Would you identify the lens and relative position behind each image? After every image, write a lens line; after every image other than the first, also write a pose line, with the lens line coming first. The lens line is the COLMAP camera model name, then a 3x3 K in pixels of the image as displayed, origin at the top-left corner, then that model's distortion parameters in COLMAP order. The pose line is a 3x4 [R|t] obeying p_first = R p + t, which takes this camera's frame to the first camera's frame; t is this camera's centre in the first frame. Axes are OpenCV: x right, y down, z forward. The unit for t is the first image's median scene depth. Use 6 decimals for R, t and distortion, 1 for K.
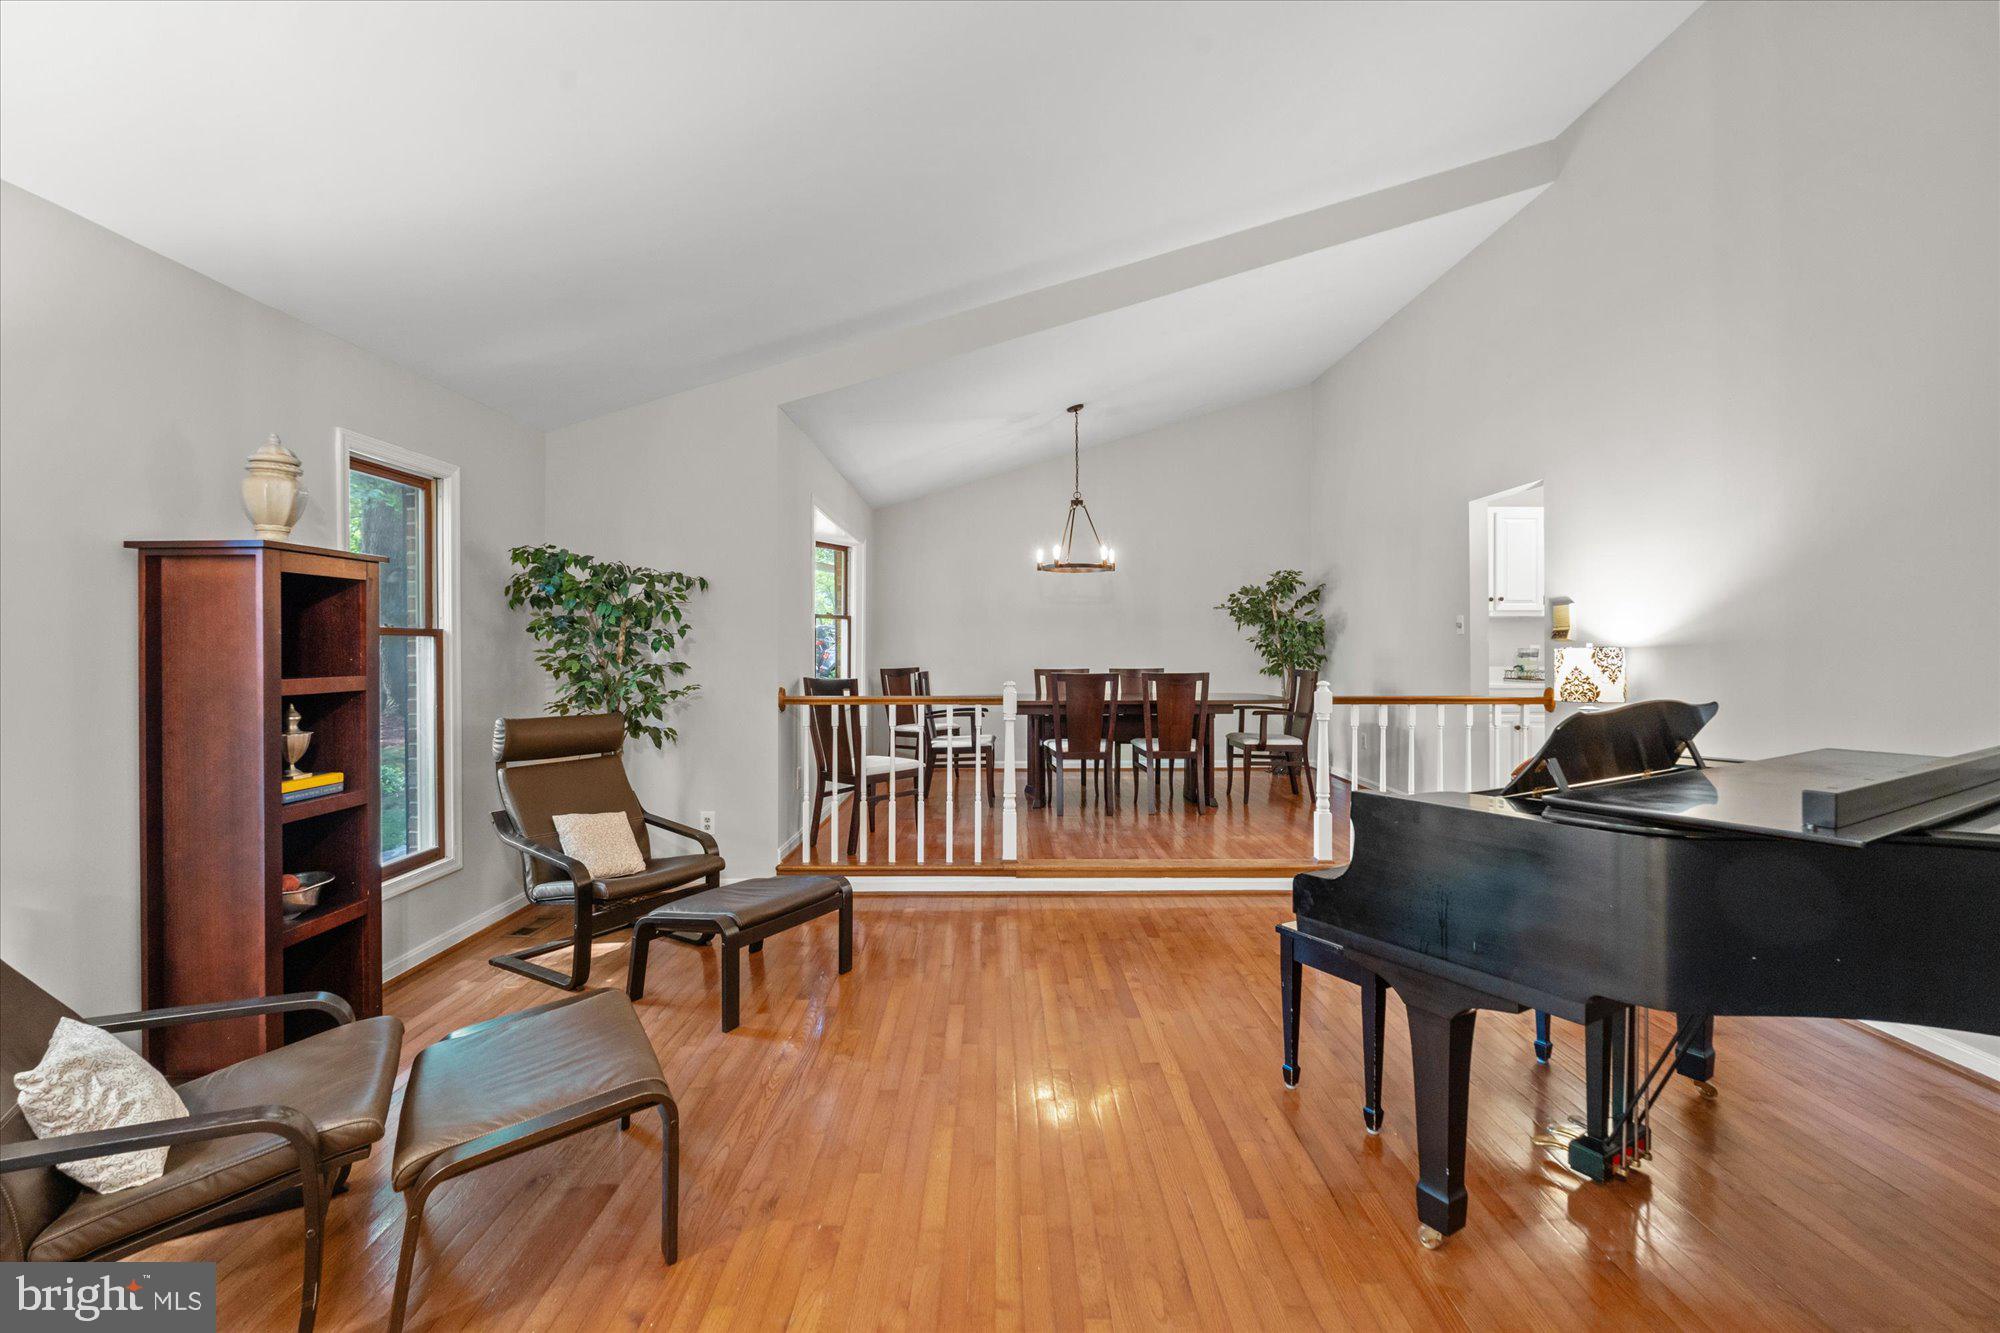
lens RADIAL K [[878.7, 0, 999.5], [0, 878.7, 663.1], [0, 0, 1]] dist [-0.003445, 0.000472]
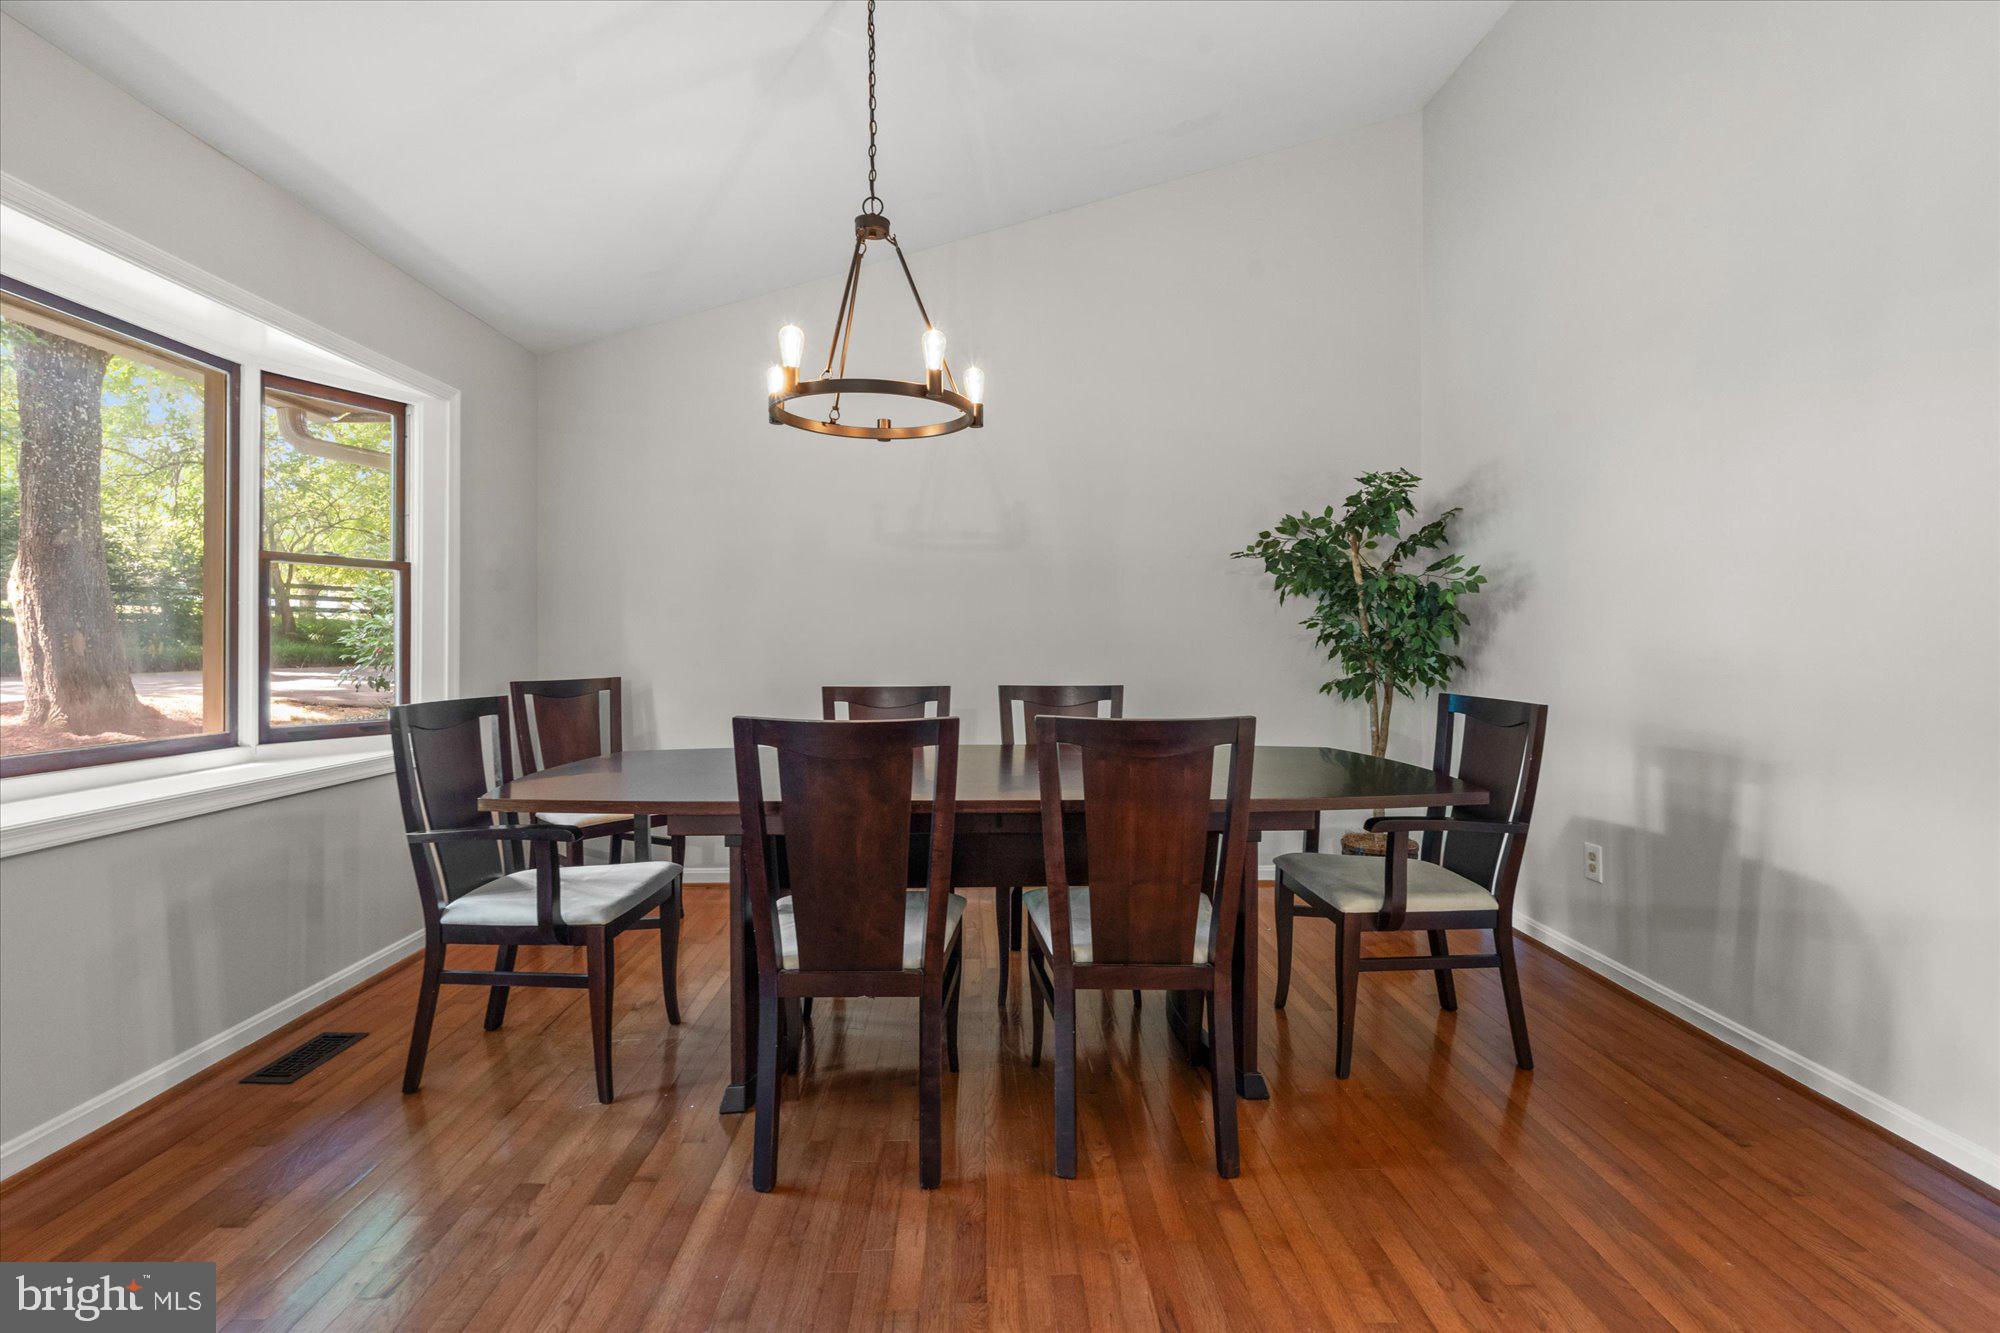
lens RADIAL K [[878.7, 0, 999.5], [0, 878.7, 663.1], [0, 0, 1]] dist [-0.003445, 0.000472]
pose [[0.999734, 0.004204, 0.022698, 0.113213], [-0.004302, 0.999982, 0.004260, -0.006560], [-0.022680, -0.004356, 0.999733, 0.550240]]
